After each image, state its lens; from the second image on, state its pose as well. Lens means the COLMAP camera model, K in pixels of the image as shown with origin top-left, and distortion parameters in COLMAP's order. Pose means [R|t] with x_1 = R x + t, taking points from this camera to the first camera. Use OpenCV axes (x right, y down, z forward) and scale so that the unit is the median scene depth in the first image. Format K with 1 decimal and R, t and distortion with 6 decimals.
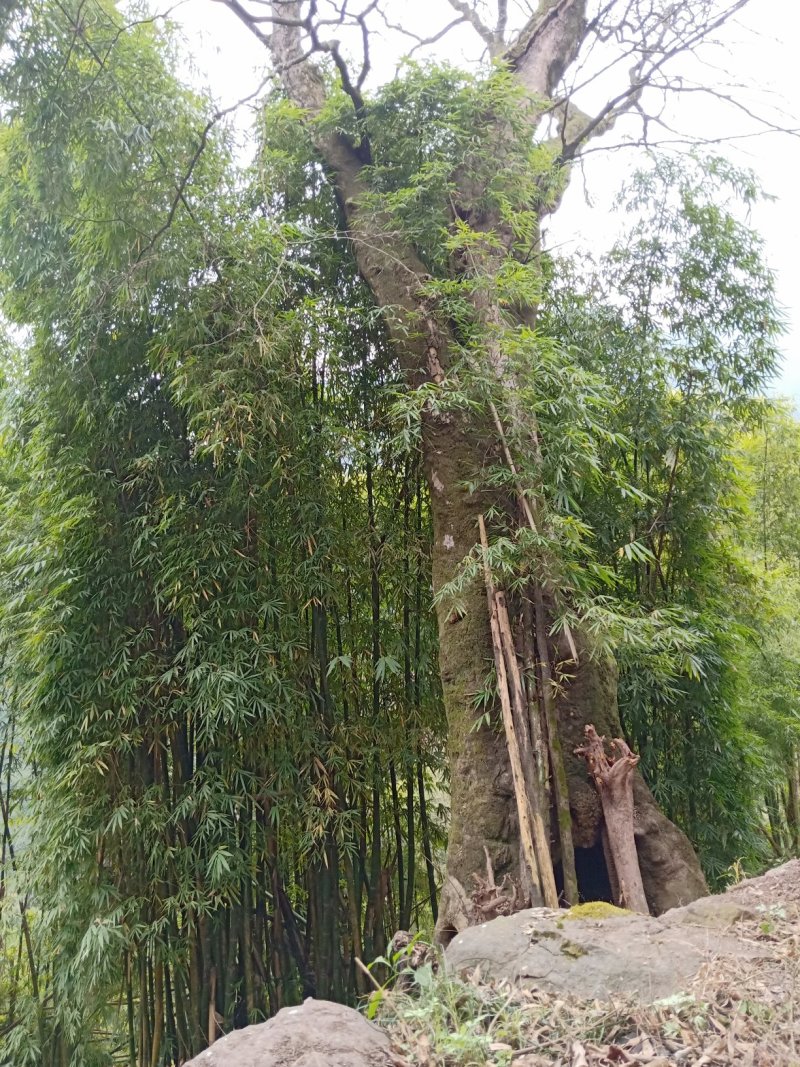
lens RADIAL K [[917.2, 0, 400.0], [0, 917.2, 533.5], [0, 0, 1]] dist [0.094545, -0.210771]
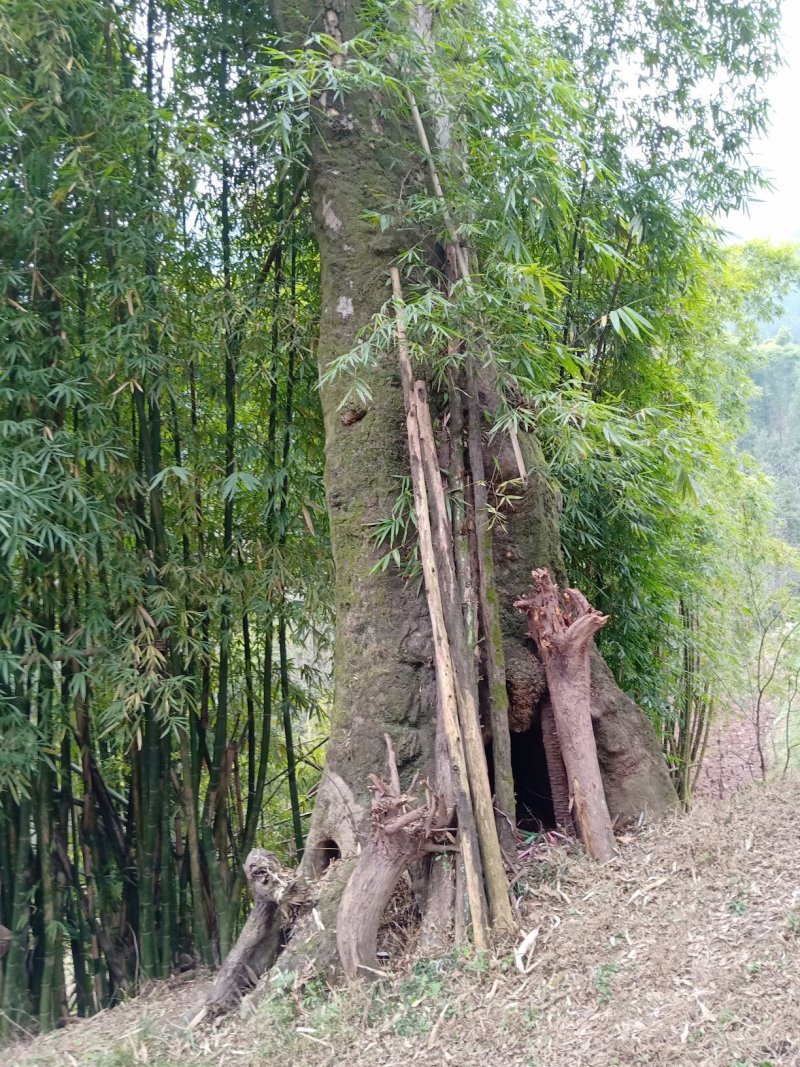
lens RADIAL K [[833.9, 0, 425.2], [0, 833.9, 544.1], [0, 0, 1]] dist [0.136675, -0.145892]
pose [[0.976680, 0.033510, 0.212070, -0.018363], [-0.067703, 0.985419, 0.156097, 0.090589], [-0.203747, -0.166814, 0.964707, 0.385373]]
